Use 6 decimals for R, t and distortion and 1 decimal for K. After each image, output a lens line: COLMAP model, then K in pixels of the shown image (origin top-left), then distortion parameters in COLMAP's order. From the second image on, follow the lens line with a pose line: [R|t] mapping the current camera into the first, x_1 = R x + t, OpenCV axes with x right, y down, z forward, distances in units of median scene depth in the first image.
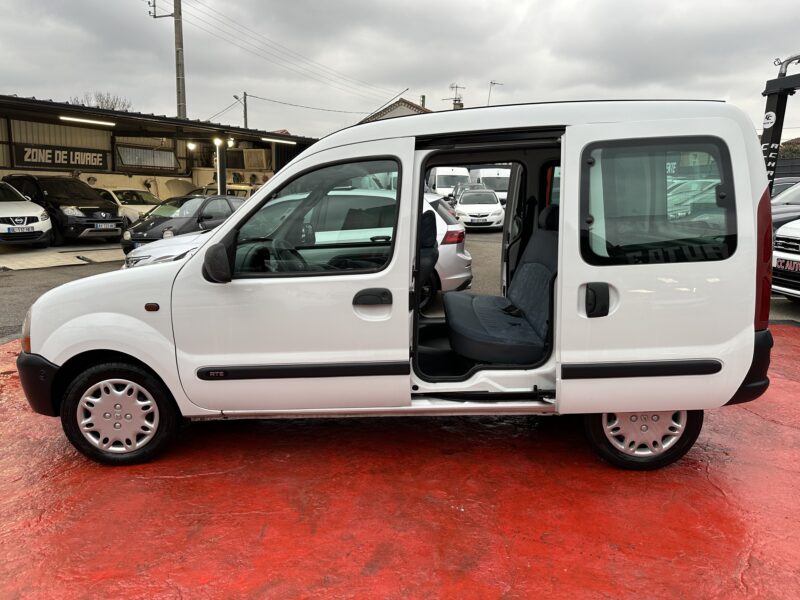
lens RADIAL K [[559.0, 0, 400.0], [0, 559.0, 300.0], [0, 0, 1]] dist [0.088613, -0.145471]
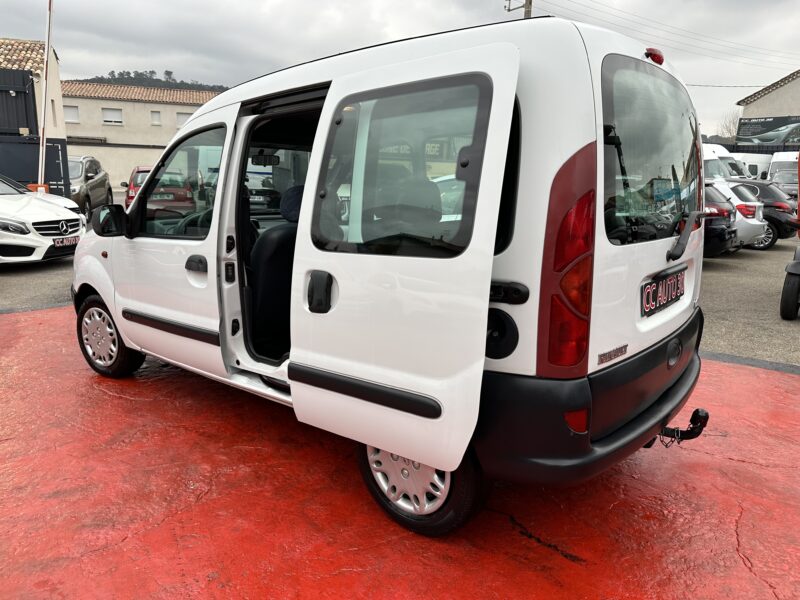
lens RADIAL K [[559.0, 0, 400.0], [0, 559.0, 300.0], [0, 0, 1]] dist [0.088613, -0.145471]
pose [[0.789633, 0.139832, -0.597434, 0.575699], [-0.128677, 0.989772, 0.061587, -0.033749], [0.599935, 0.028245, 0.799550, 0.263911]]
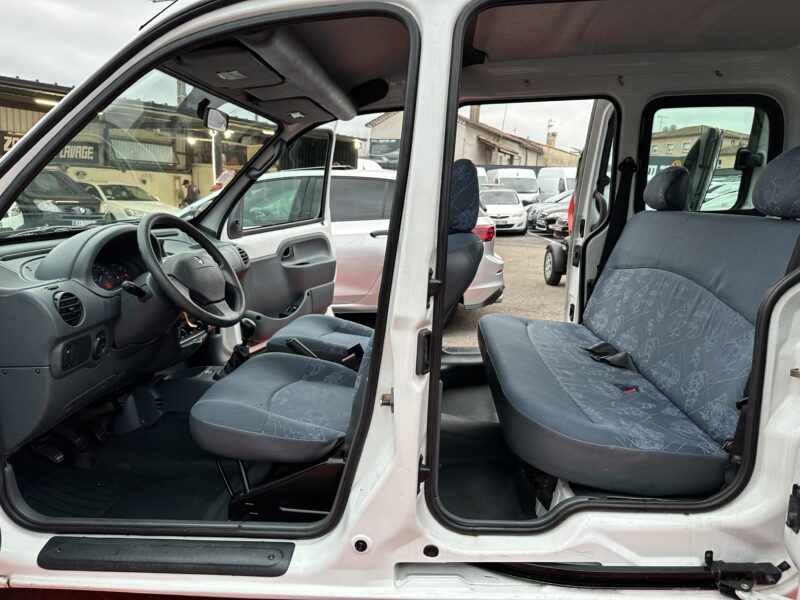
lens RADIAL K [[559.0, 0, 400.0], [0, 559.0, 300.0], [0, 0, 1]] dist [0.088613, -0.145471]
pose [[0.999674, 0.013188, -0.021866, 0.007035], [-0.013377, 0.999874, -0.008531, -0.023717], [0.021751, 0.008821, 0.999725, 0.389204]]
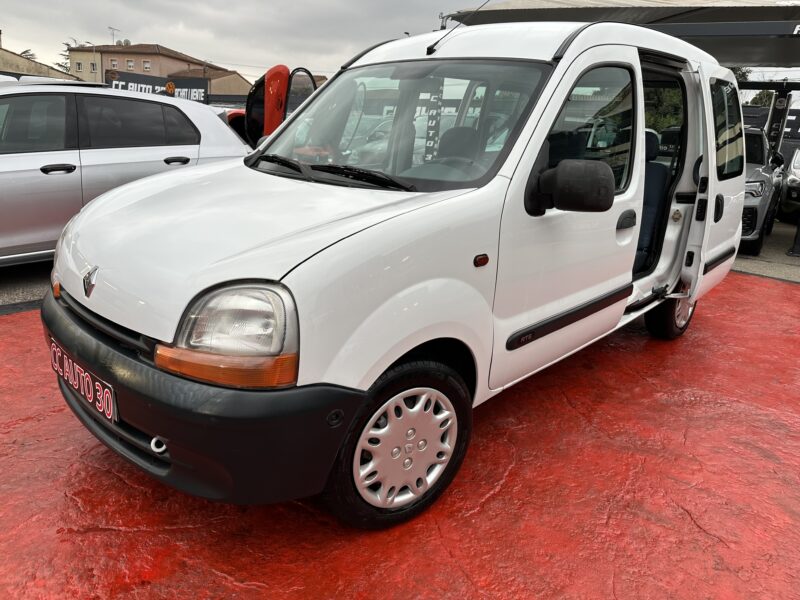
lens RADIAL K [[559.0, 0, 400.0], [0, 559.0, 300.0], [0, 0, 1]] dist [0.088613, -0.145471]
pose [[0.651761, -0.175538, 0.737831, -0.673230], [0.084914, 0.983619, 0.159004, -0.036983], [-0.753656, -0.040980, 0.655990, 0.433563]]
